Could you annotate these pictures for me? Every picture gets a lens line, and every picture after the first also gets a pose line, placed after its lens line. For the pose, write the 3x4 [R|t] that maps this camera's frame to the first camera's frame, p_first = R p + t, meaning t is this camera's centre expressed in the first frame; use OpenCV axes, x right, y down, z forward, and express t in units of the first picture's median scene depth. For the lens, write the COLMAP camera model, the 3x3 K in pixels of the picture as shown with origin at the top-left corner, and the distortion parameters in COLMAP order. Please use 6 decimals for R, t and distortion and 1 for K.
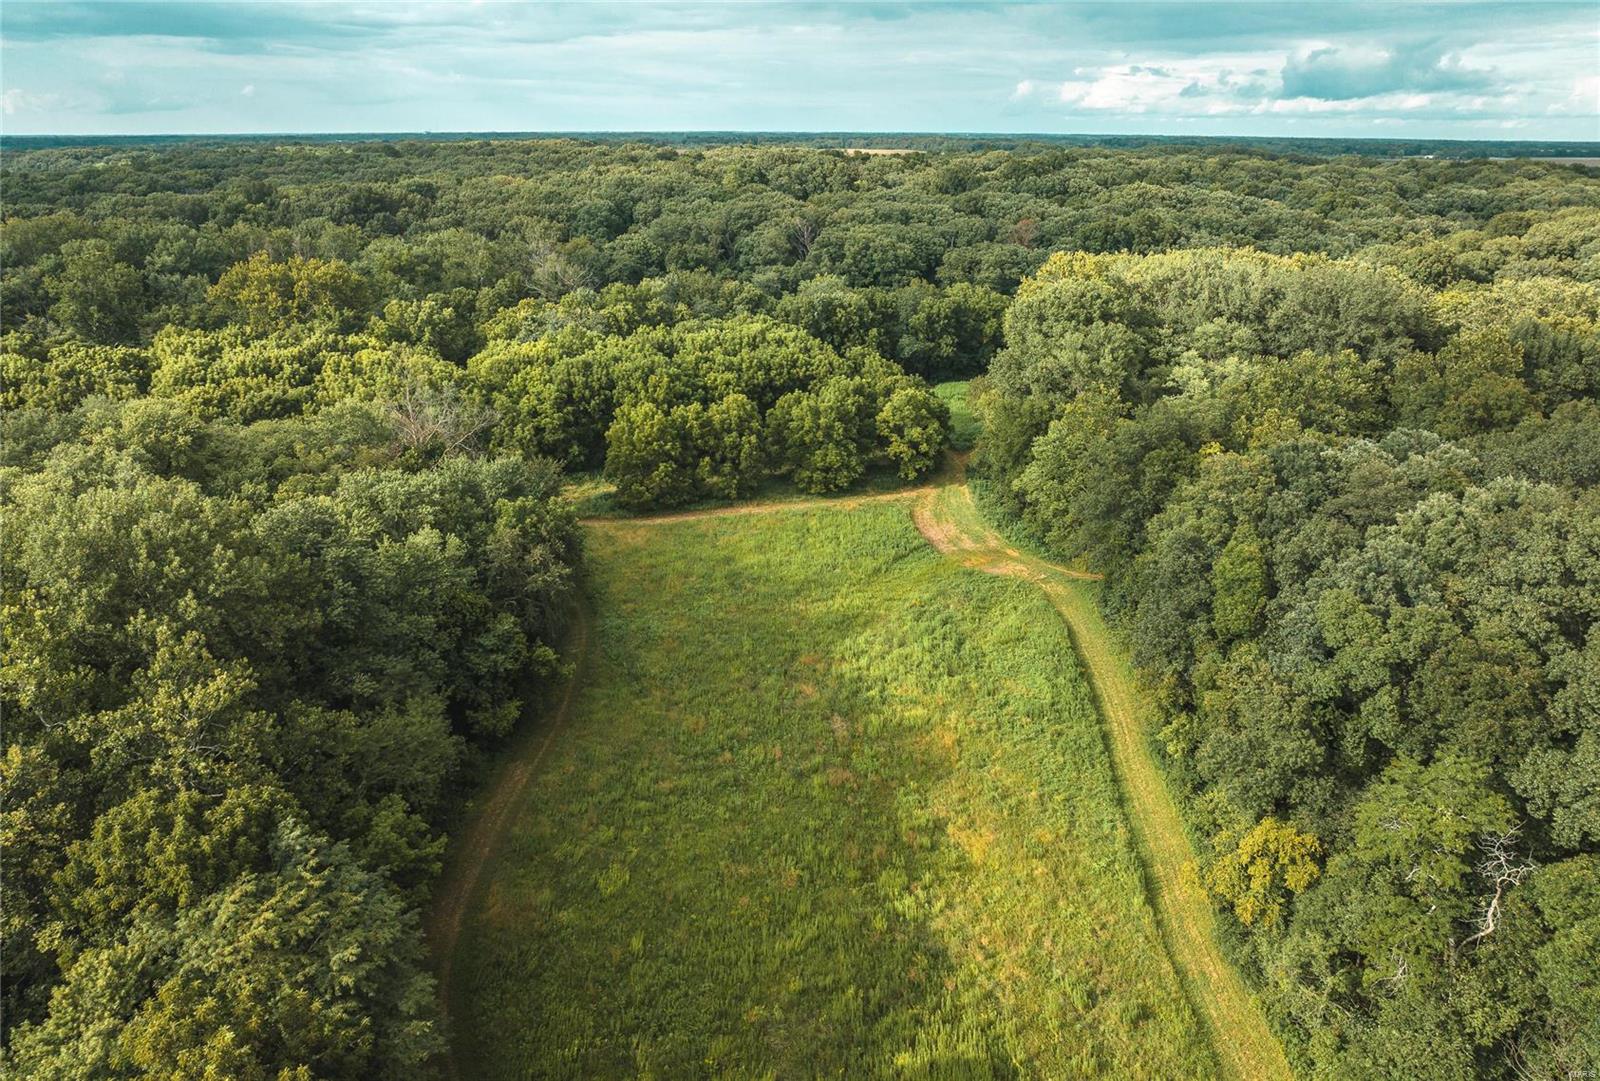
lens RADIAL K [[1121.3, 0, 800.3], [0, 1121.3, 537.6], [0, 0, 1]] dist [-0.049546, -0.001070]
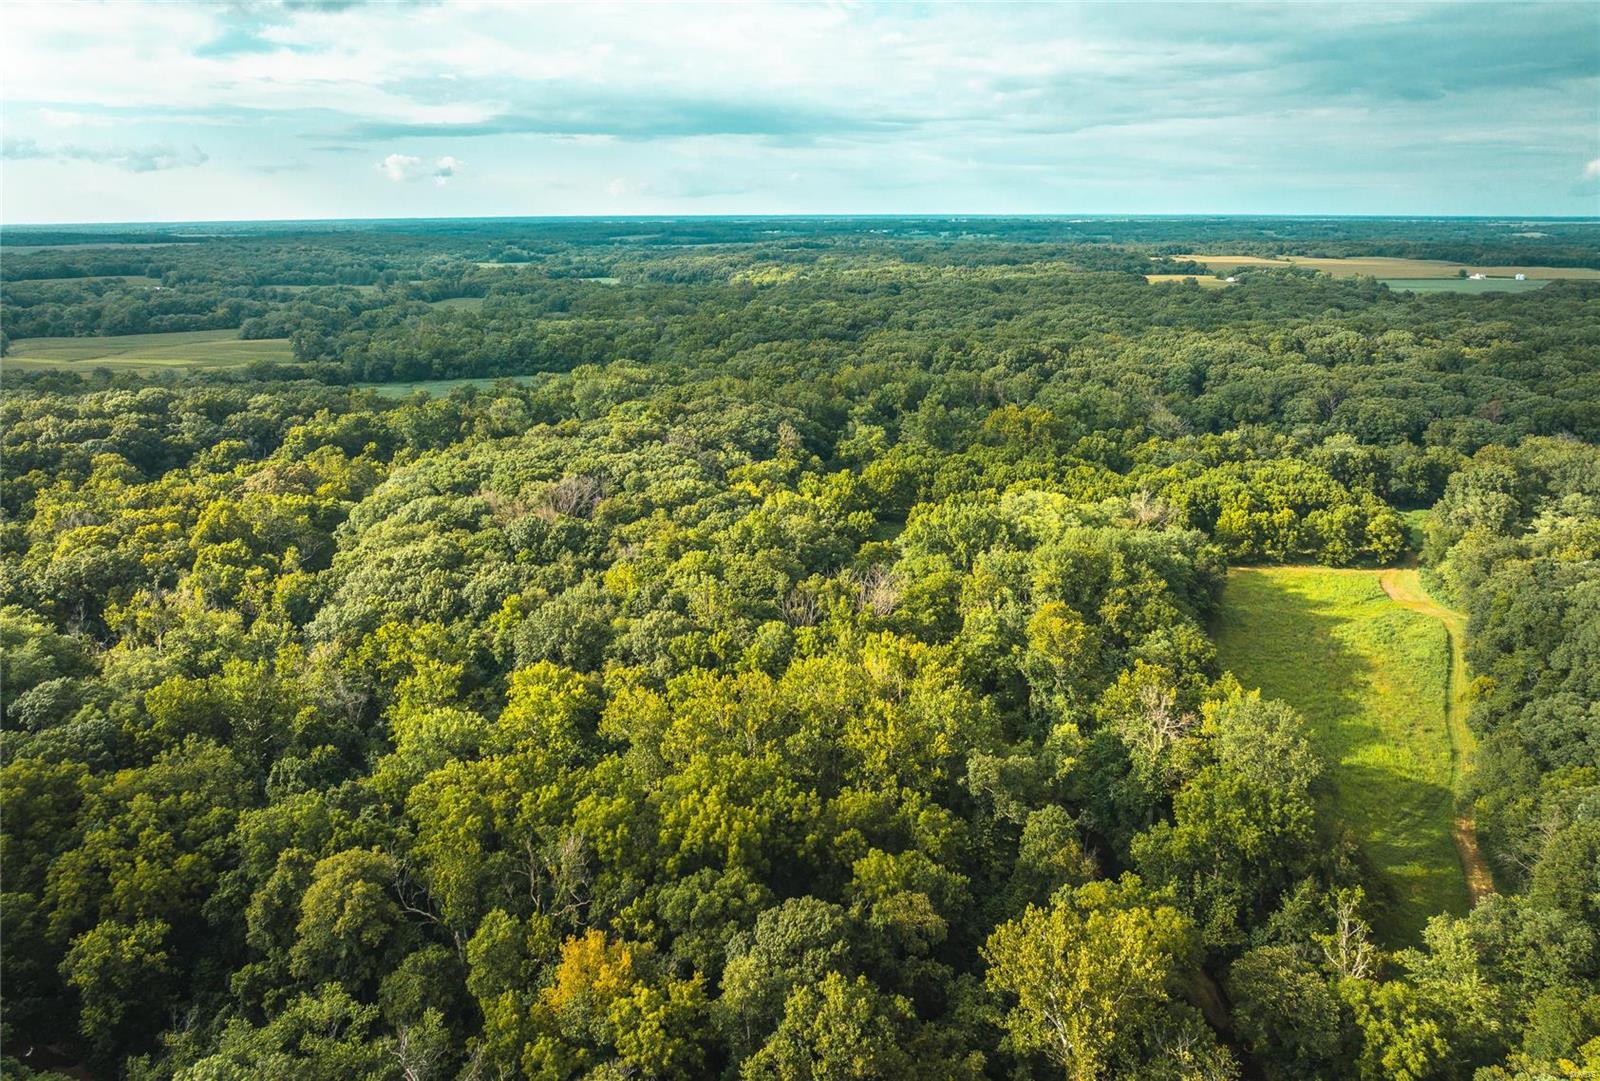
lens RADIAL K [[1121.3, 0, 800.6], [0, 1121.3, 504.3], [0, 0, 1]] dist [-0.049546, -0.001070]
pose [[0.908485, 0.094327, -0.407134, -0.036203], [-0.131929, 0.989111, -0.065226, 0.087472], [0.396548, 0.112970, 0.911036, -0.951304]]
